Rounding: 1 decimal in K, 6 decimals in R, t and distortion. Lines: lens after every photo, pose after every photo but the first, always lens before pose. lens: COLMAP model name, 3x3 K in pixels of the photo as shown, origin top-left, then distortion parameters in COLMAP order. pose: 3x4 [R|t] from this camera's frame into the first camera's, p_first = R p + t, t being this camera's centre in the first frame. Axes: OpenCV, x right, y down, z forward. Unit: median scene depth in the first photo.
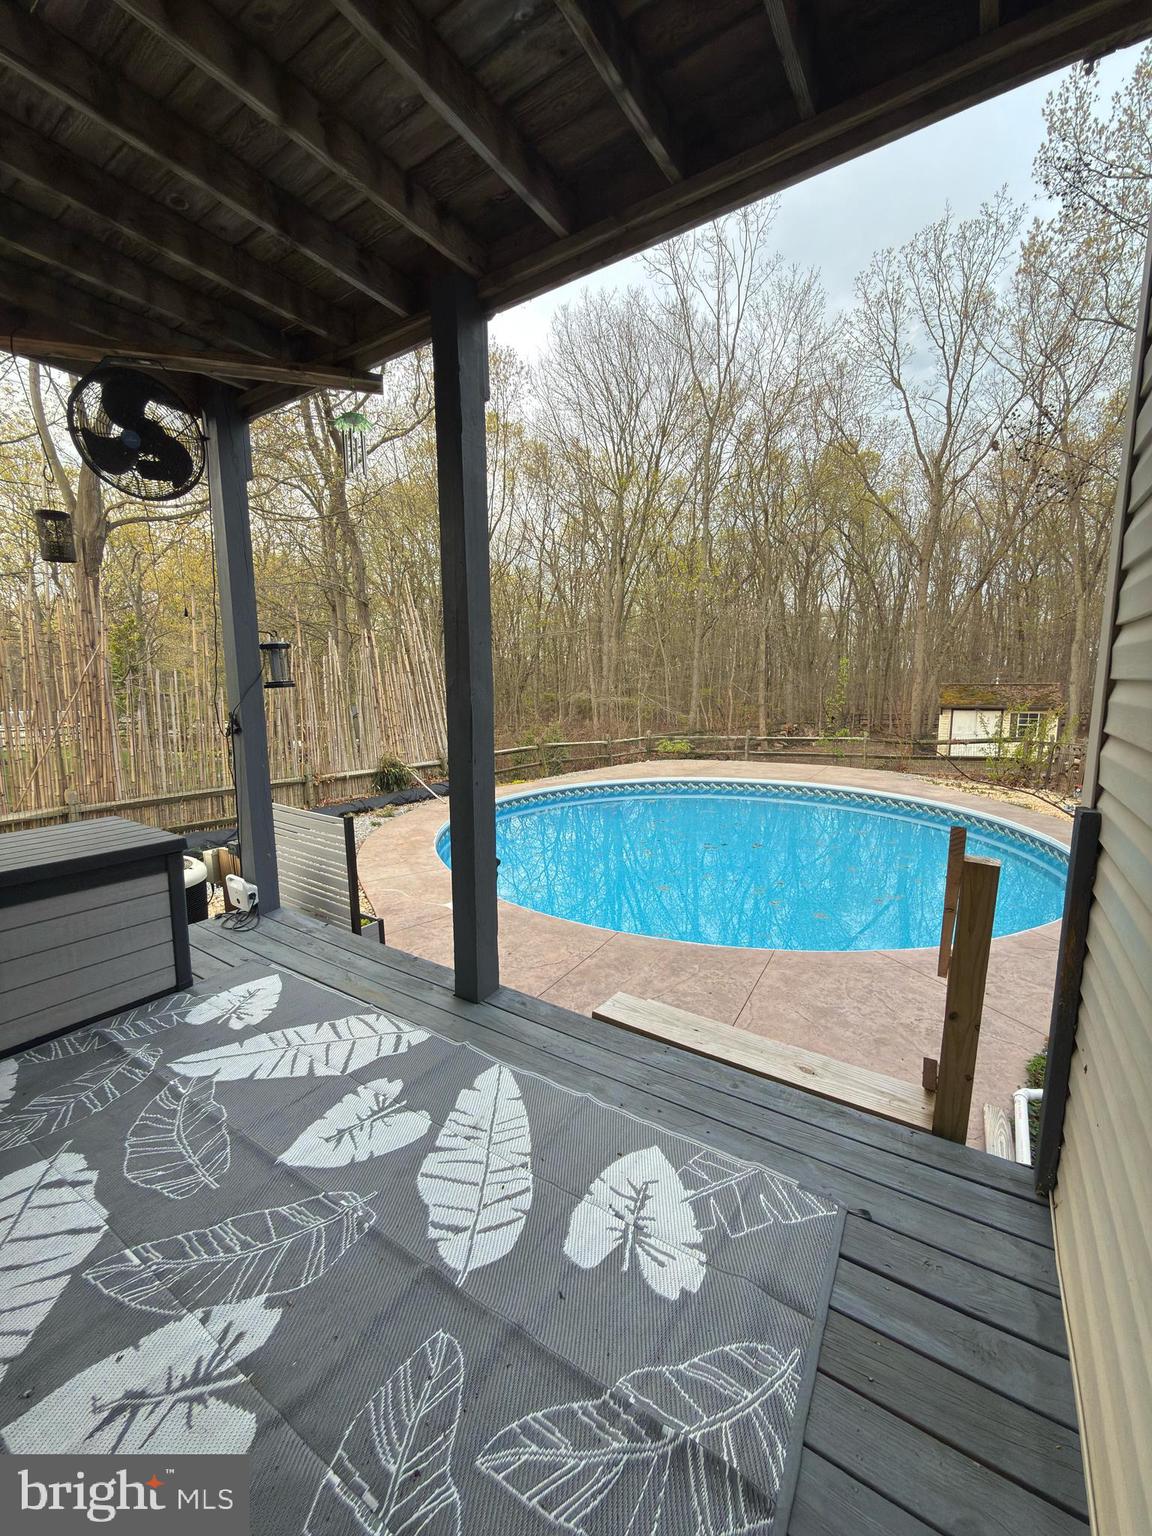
lens RADIAL K [[610.5, 0, 580.6], [0, 610.5, 770.5], [0, 0, 1]] dist [-0.000920, 0.000183]
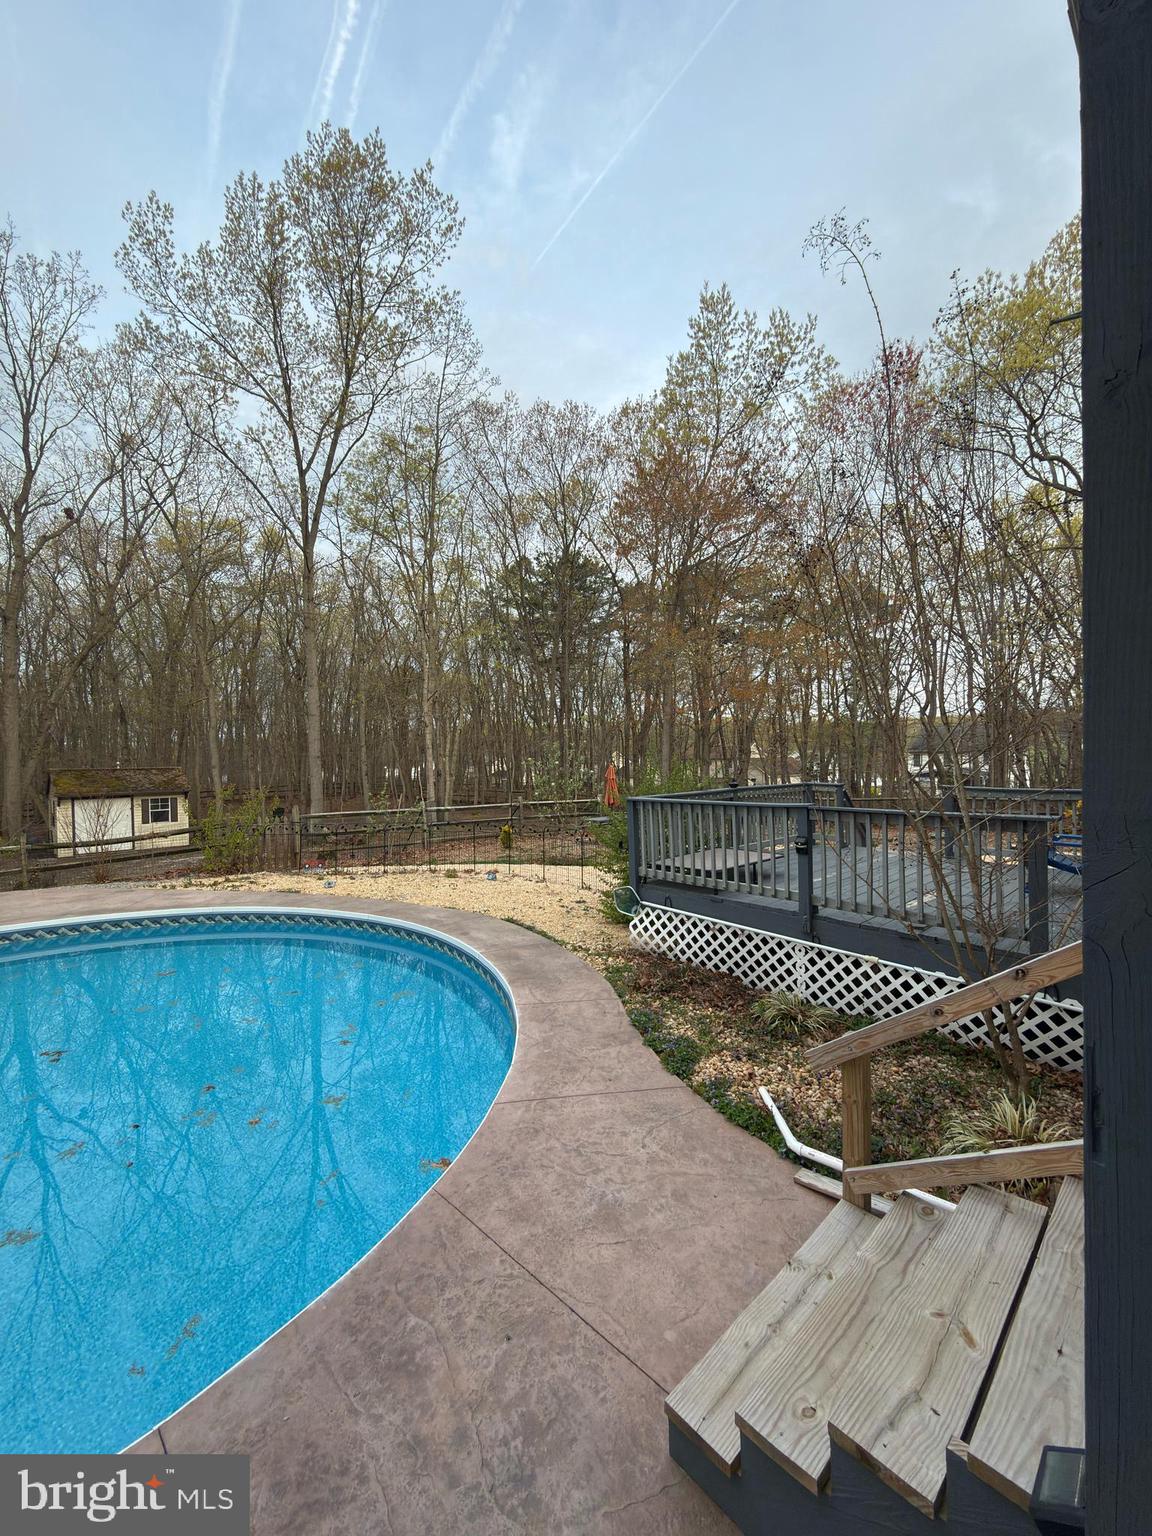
lens RADIAL K [[610.5, 0, 581.5], [0, 610.5, 766.1], [0, 0, 1]] dist [-0.000920, 0.000183]
pose [[0.233247, -0.005386, 0.972403, -0.079337], [0.145274, 0.988955, -0.029369, -0.029875], [-0.961505, 0.148115, 0.231453, 0.198470]]
